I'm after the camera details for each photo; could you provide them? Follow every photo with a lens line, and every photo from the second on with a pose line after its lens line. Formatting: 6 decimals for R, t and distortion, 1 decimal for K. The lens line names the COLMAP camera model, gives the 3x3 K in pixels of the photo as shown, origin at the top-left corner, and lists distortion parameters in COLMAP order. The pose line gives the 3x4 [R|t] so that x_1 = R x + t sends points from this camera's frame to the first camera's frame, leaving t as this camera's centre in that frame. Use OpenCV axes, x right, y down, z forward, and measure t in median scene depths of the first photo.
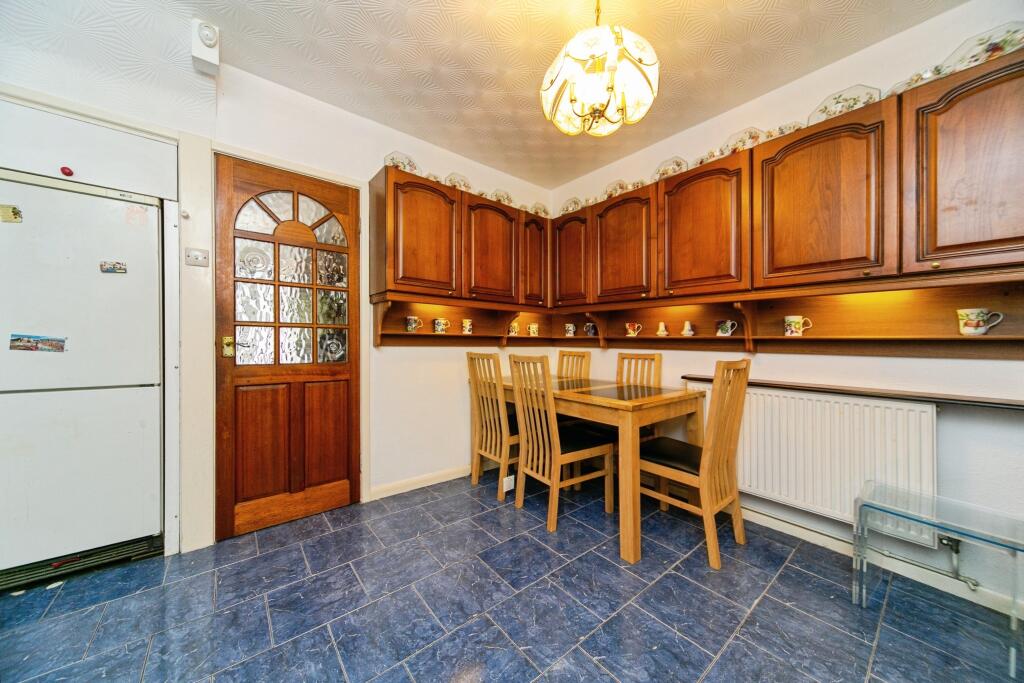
lens RADIAL K [[355.6, 0, 514.7], [0, 355.6, 340.1], [0, 0, 1]] dist [0.000016, 0.000006]
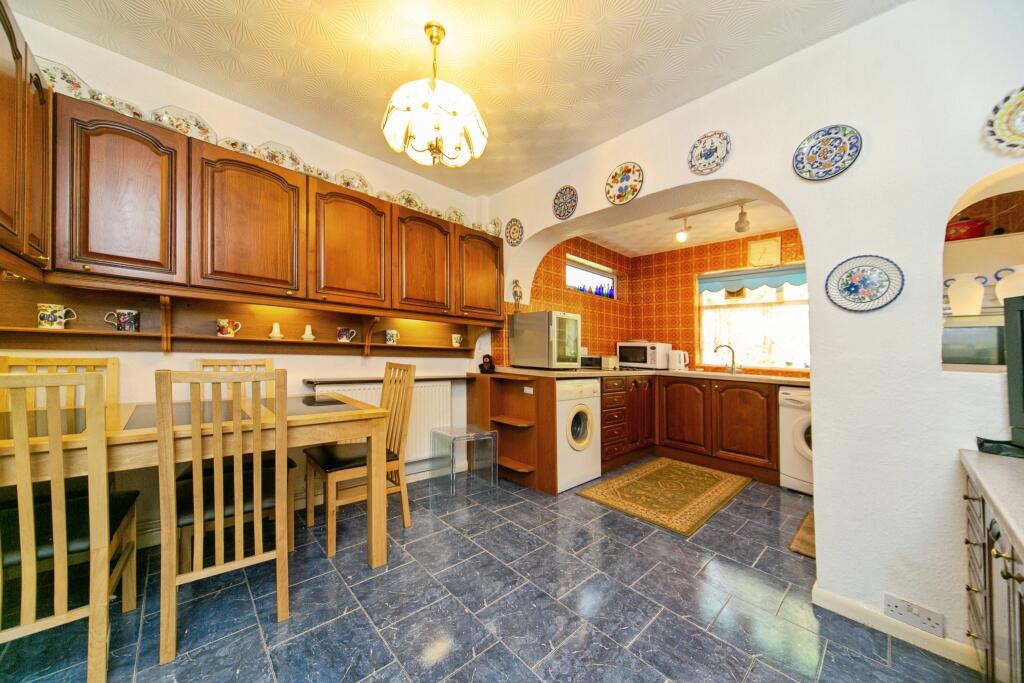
lens RADIAL K [[355.6, 0, 514.7], [0, 355.6, 340.1], [0, 0, 1]] dist [0.000016, 0.000006]
pose [[-0.072051, 0.025091, 0.997085, -0.707113], [-0.034566, 0.999020, -0.027638, -0.006115], [-0.996802, -0.036457, -0.071113, 0.684600]]
